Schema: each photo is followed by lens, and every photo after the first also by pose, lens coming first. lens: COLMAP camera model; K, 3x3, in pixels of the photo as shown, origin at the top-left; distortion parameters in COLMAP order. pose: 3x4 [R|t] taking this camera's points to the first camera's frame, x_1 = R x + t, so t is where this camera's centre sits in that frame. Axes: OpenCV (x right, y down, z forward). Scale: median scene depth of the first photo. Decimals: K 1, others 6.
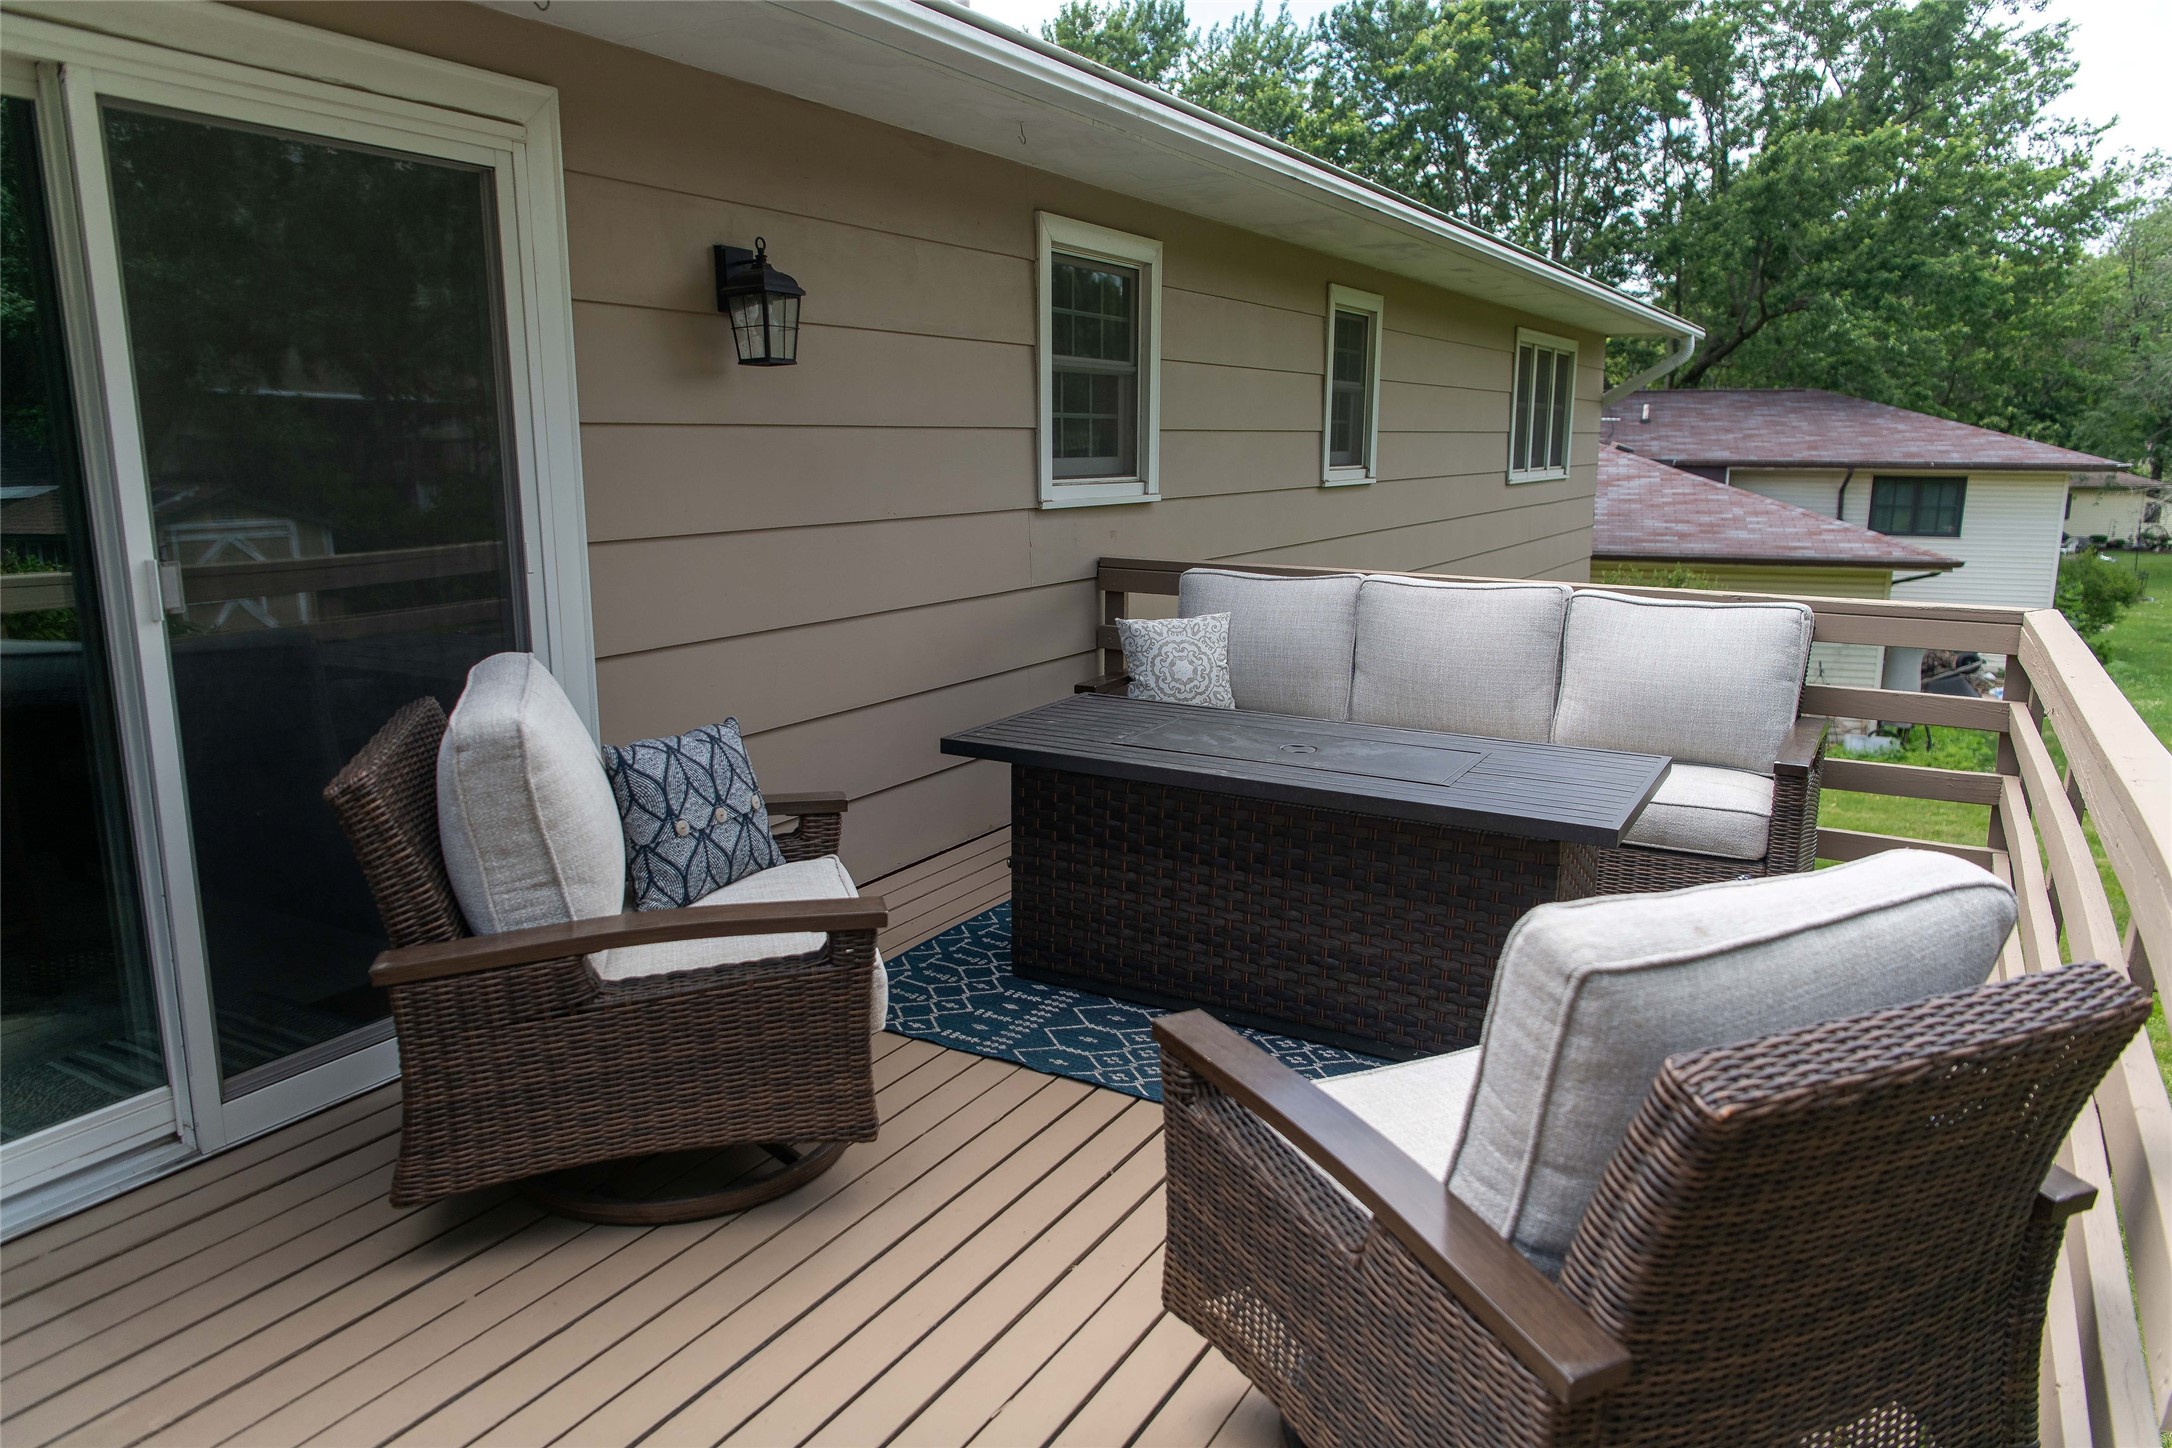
lens RADIAL K [[1440.7, 0, 1086.0], [0, 1440.7, 724.0], [0, 0, 1]] dist [0.006198, -0.001942]
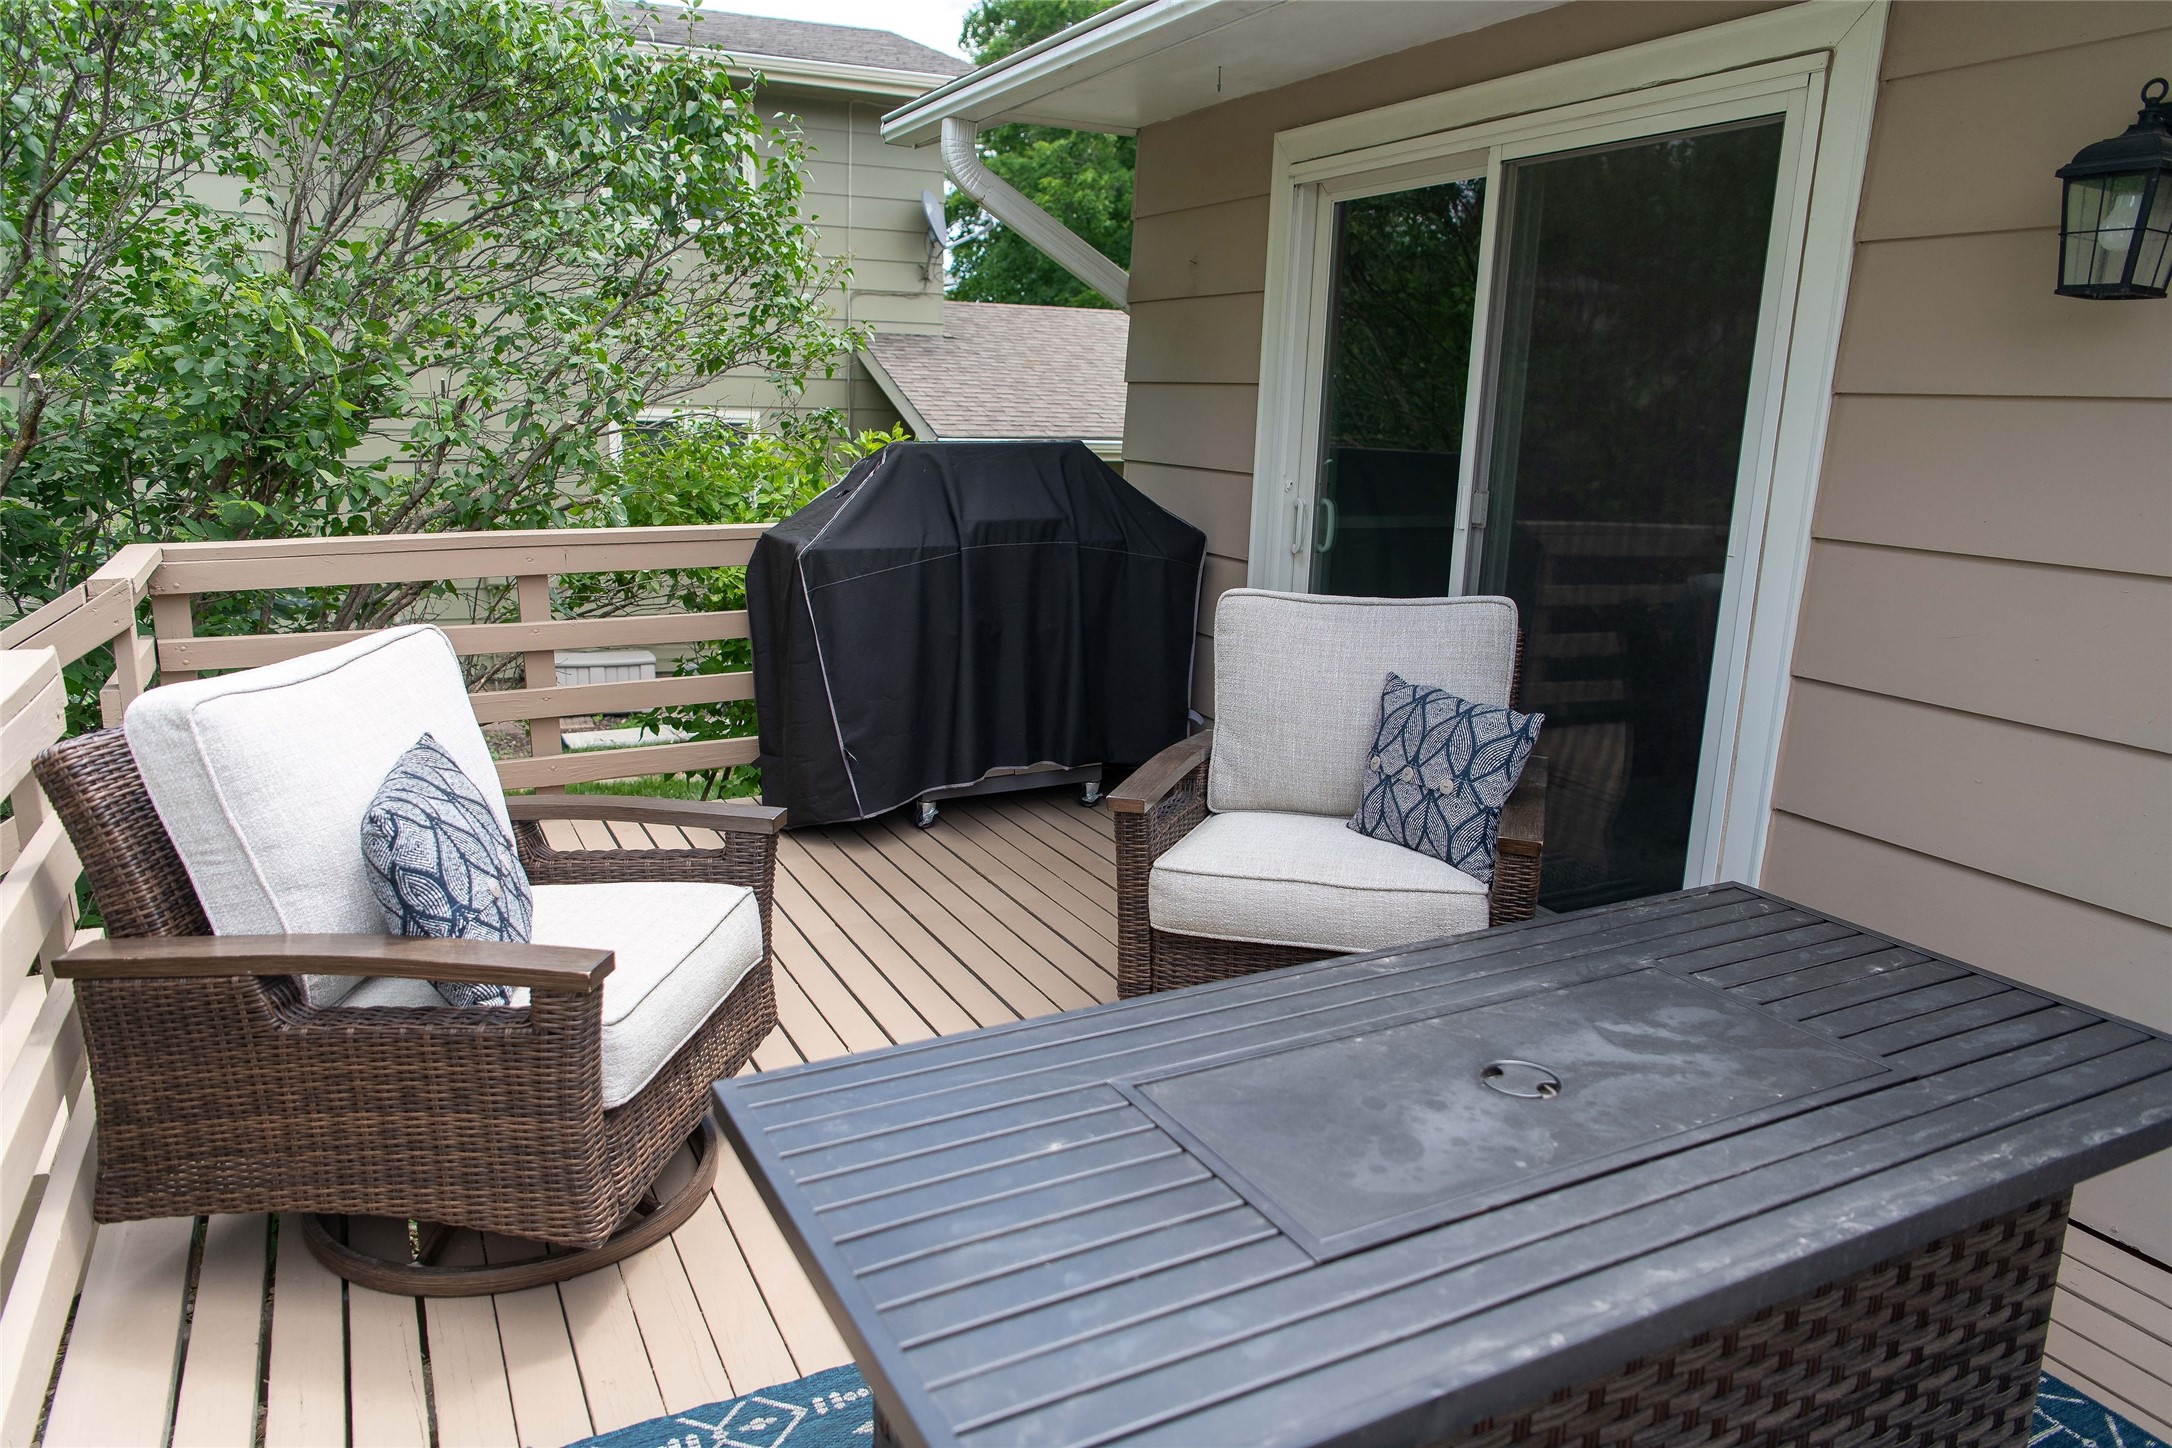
lens RADIAL K [[1440.7, 0, 1086.0], [0, 1440.7, 724.0], [0, 0, 1]] dist [0.006198, -0.001942]
pose [[-0.537340, 0.166175, -0.826833, 0.663053], [-0.202025, 0.926490, 0.317495, -0.232814], [0.818811, 0.337643, -0.464268, 1.220921]]
